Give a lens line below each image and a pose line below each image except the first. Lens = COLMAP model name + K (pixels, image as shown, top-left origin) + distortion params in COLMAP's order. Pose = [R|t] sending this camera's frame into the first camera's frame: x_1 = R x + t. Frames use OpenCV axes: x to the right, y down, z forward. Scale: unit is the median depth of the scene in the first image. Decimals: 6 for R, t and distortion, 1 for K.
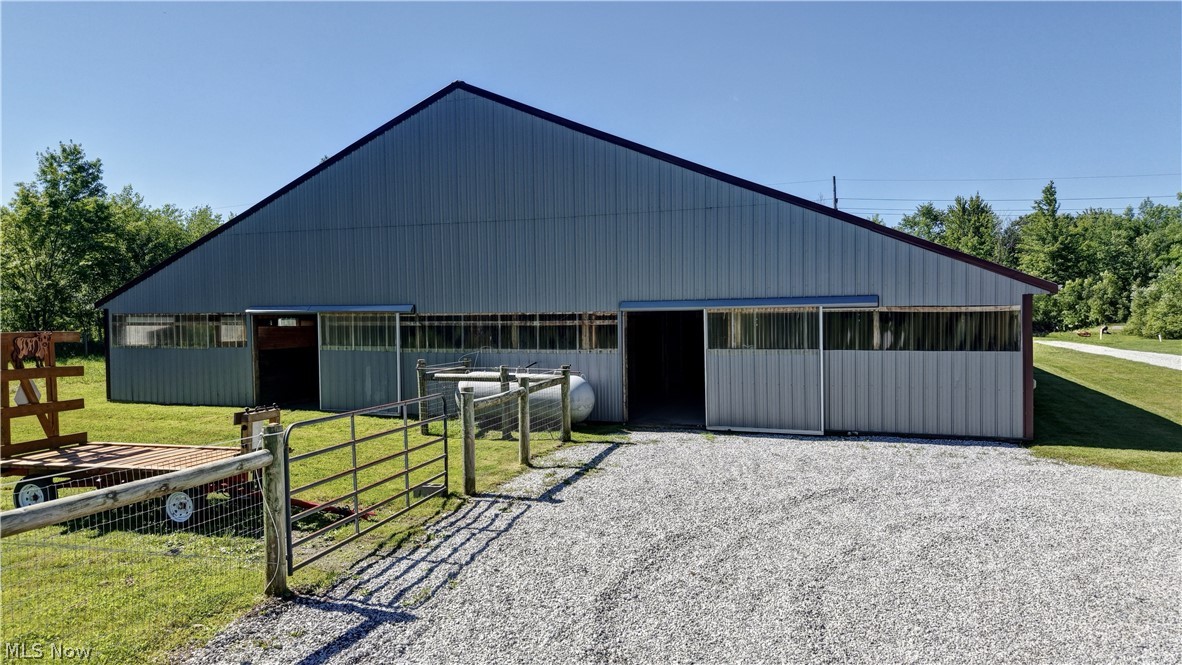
lens RADIAL K [[781.5, 0, 588.1], [0, 781.5, 340.4], [0, 0, 1]] dist [0.045364, -0.058260]
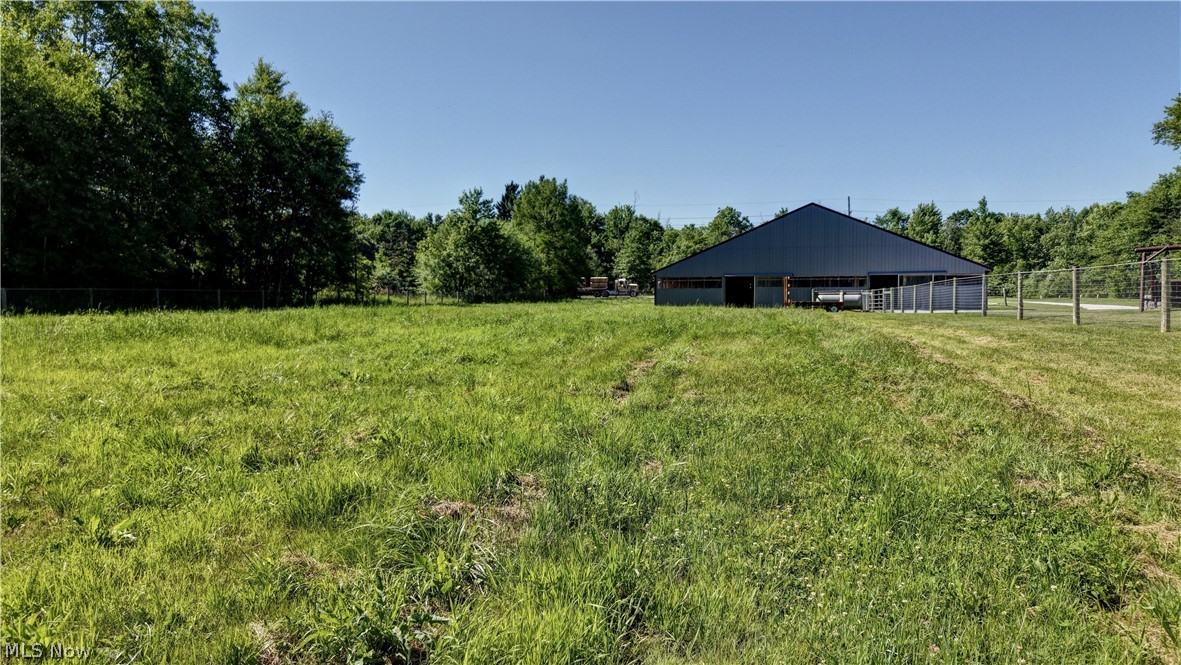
lens RADIAL K [[780.8, 0, 587.6], [0, 780.8, 340.4], [0, 0, 1]] dist [0.045364, -0.058260]
pose [[0.997293, 0.006270, 0.073257, -0.304765], [-0.008448, 0.999530, 0.029463, 0.033458], [-0.073038, -0.030002, 0.996878, -0.497220]]
